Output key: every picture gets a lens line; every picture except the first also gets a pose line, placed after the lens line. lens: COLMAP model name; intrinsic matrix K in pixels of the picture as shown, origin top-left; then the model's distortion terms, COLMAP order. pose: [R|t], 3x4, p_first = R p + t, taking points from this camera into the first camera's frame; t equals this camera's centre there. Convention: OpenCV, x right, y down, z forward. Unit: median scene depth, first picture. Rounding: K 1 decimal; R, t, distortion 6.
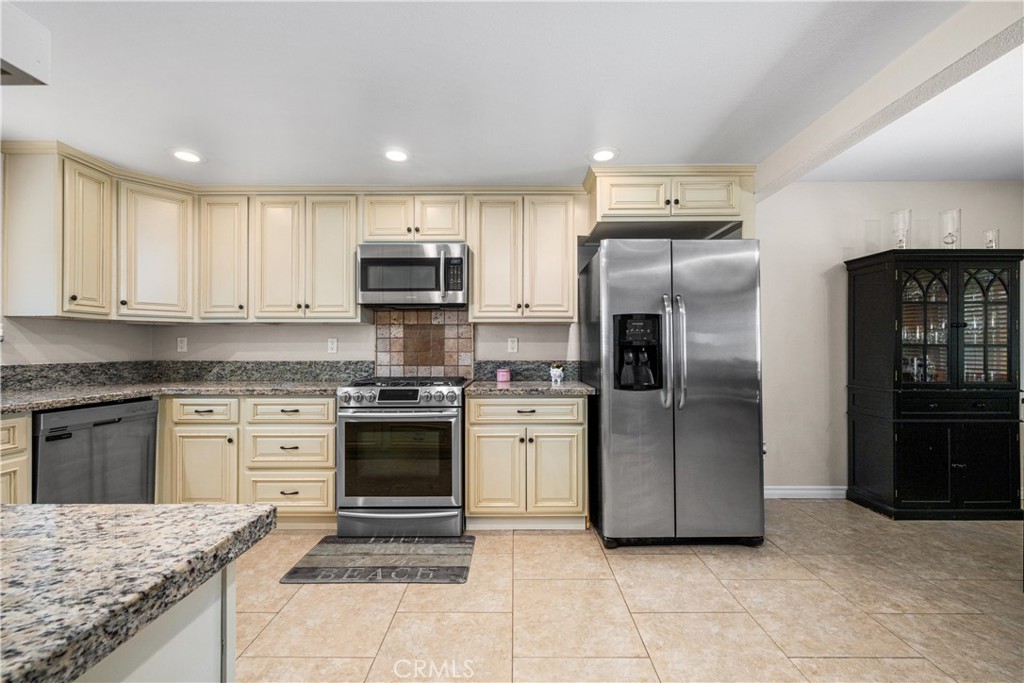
lens RADIAL K [[409.7, 0, 512.6], [0, 409.7, 346.1], [0, 0, 1]] dist [0.000297, 0.000020]
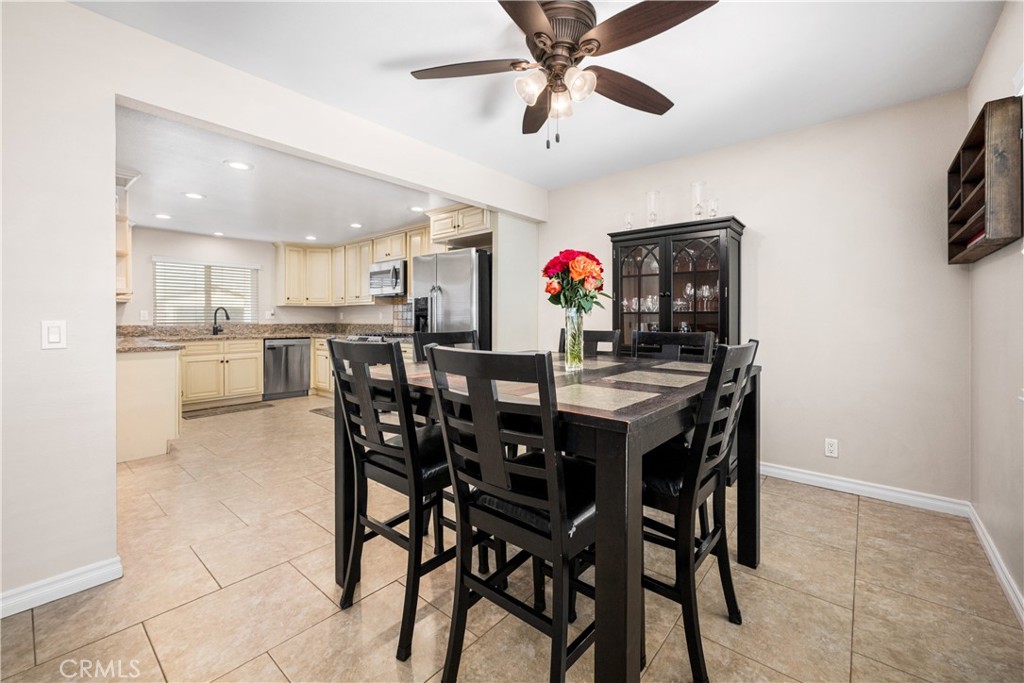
lens RADIAL K [[421.3, 0, 523.2], [0, 421.3, 319.6], [0, 0, 1]] dist [-0.000095, -0.000071]
pose [[0.776779, 0.000569, -0.629773, 1.661322], [0.005434, 0.999956, 0.007606, 0.005755], [0.629750, -0.009330, 0.776742, -0.135792]]
